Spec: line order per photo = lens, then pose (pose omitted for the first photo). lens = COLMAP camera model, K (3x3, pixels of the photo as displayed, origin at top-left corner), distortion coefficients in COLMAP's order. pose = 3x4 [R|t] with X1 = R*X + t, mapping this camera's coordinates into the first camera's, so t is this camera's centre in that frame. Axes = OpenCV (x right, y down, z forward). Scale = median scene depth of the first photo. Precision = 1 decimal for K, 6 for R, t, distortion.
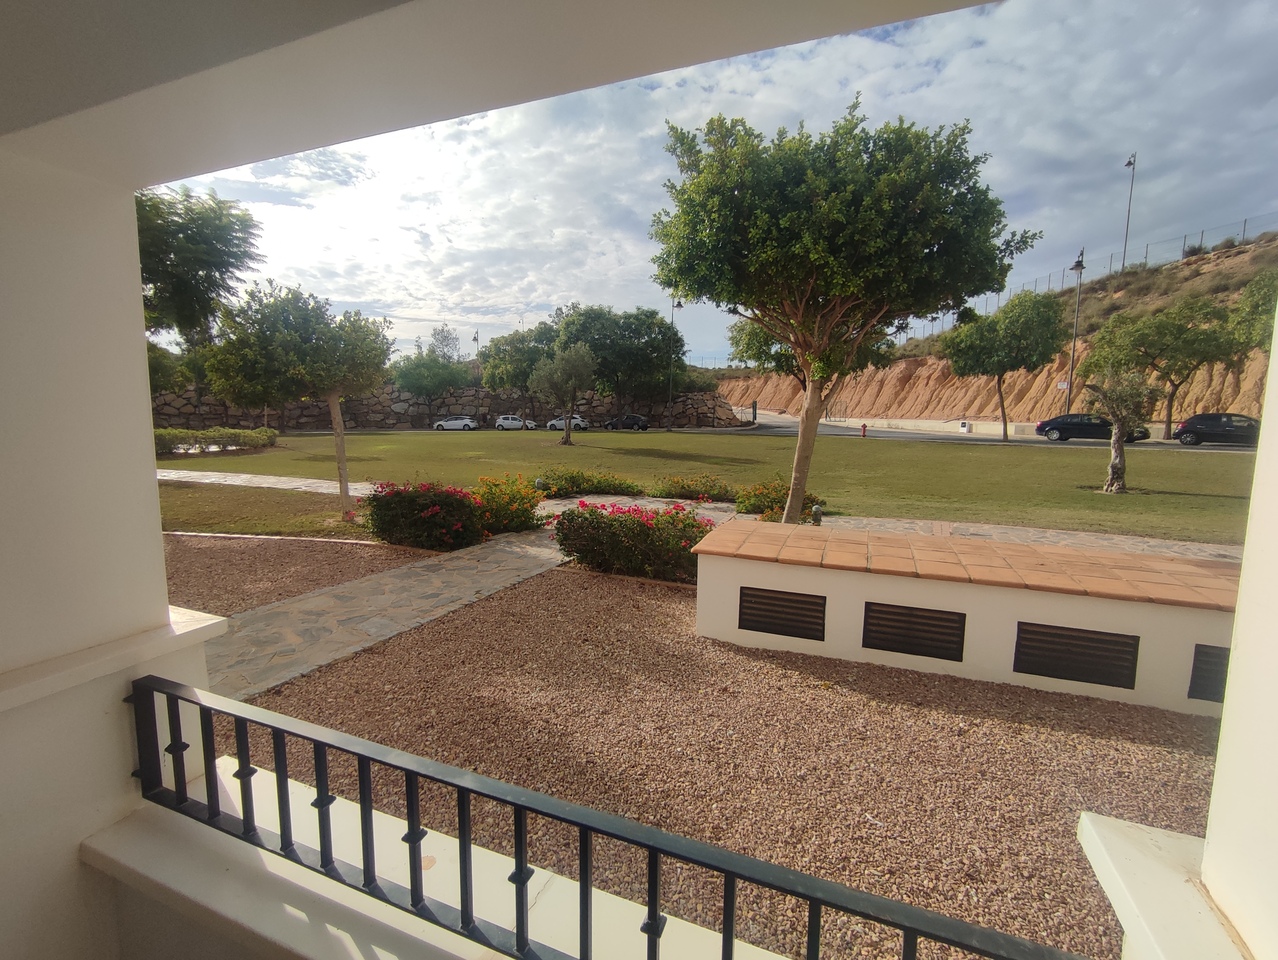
lens RADIAL K [[582.0, 0, 635.9], [0, 582.0, 481.6], [0, 0, 1]] dist [-0.016871, 0.009420]
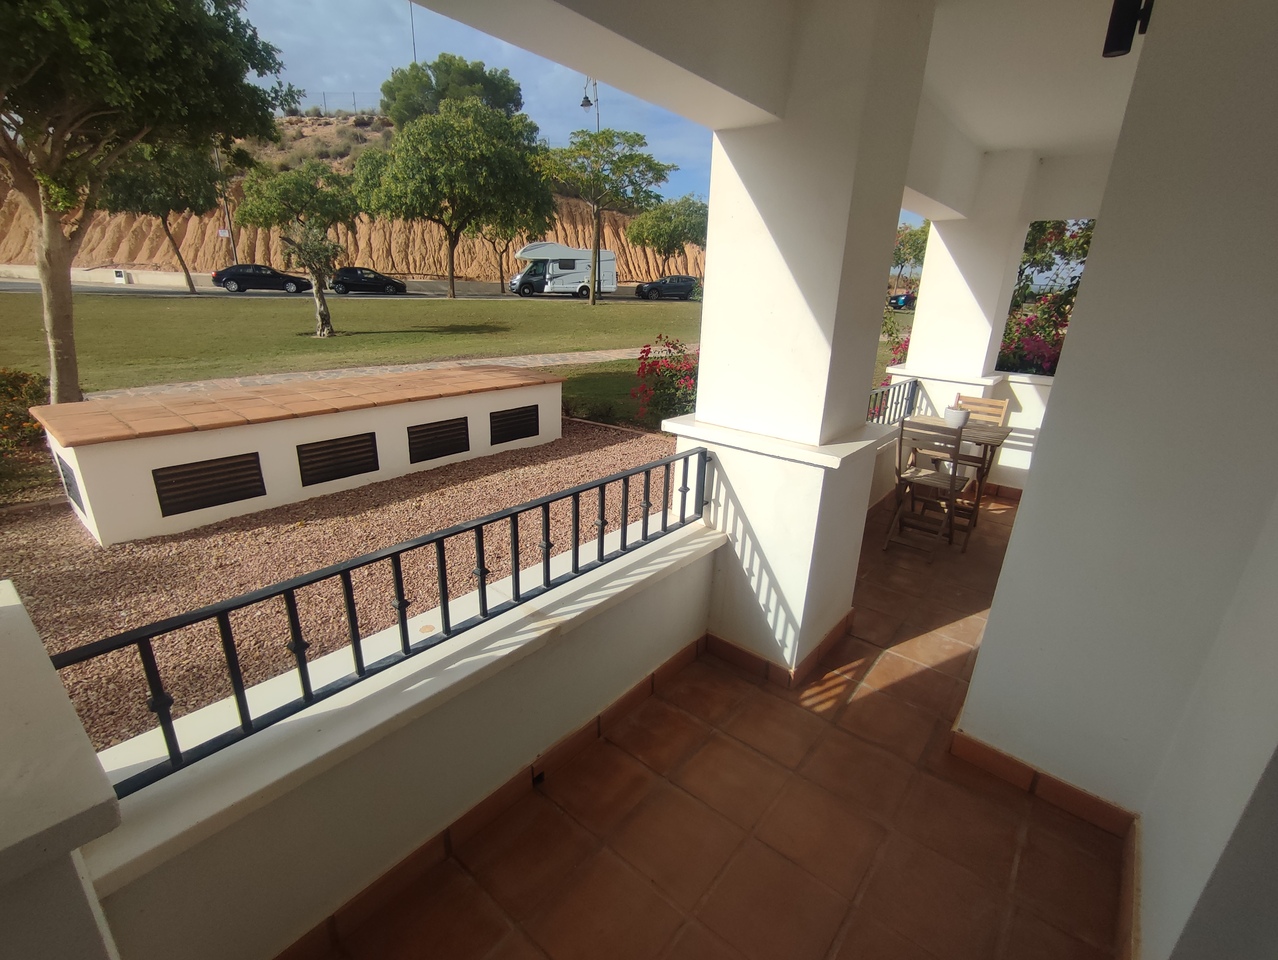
lens RADIAL K [[578.2, 0, 633.0], [0, 578.2, 480.8], [0, 0, 1]] dist [-0.054530, 0.043450]
pose [[0.321043, -0.312407, 0.894054, -0.102461], [0.082296, 0.949658, 0.302286, -0.001169], [-0.943482, -0.023470, 0.330590, 0.010306]]
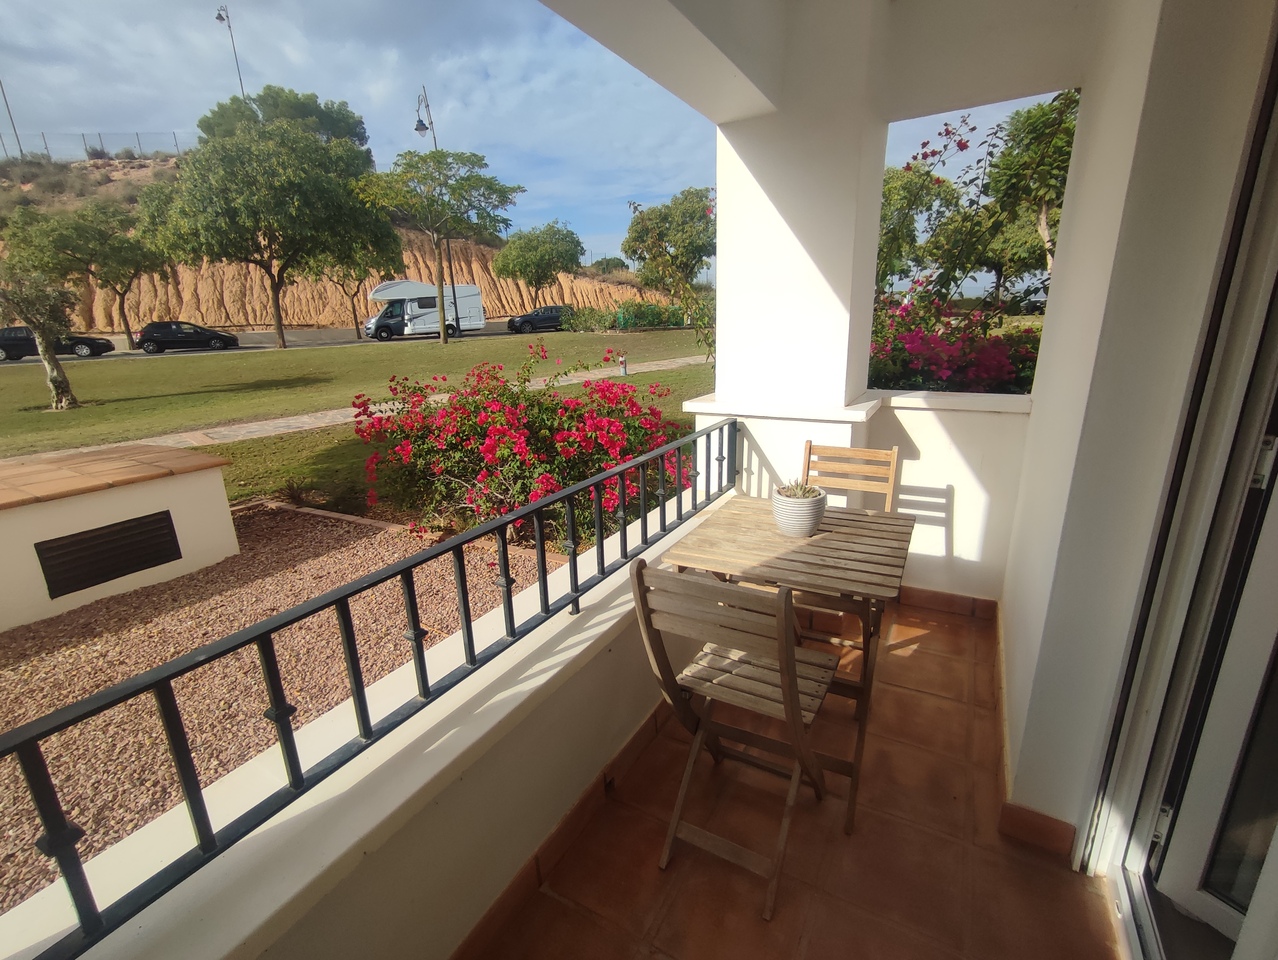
lens RADIAL K [[586.0, 0, 639.0], [0, 586.0, 480.0], [0, 0, 1]] dist [-0.039241, 0.018361]
pose [[0.137412, -0.287331, 0.947923, 0.057034], [0.149995, 0.952001, 0.266824, 0.018278], [-0.979091, 0.105519, 0.173915, -0.028329]]
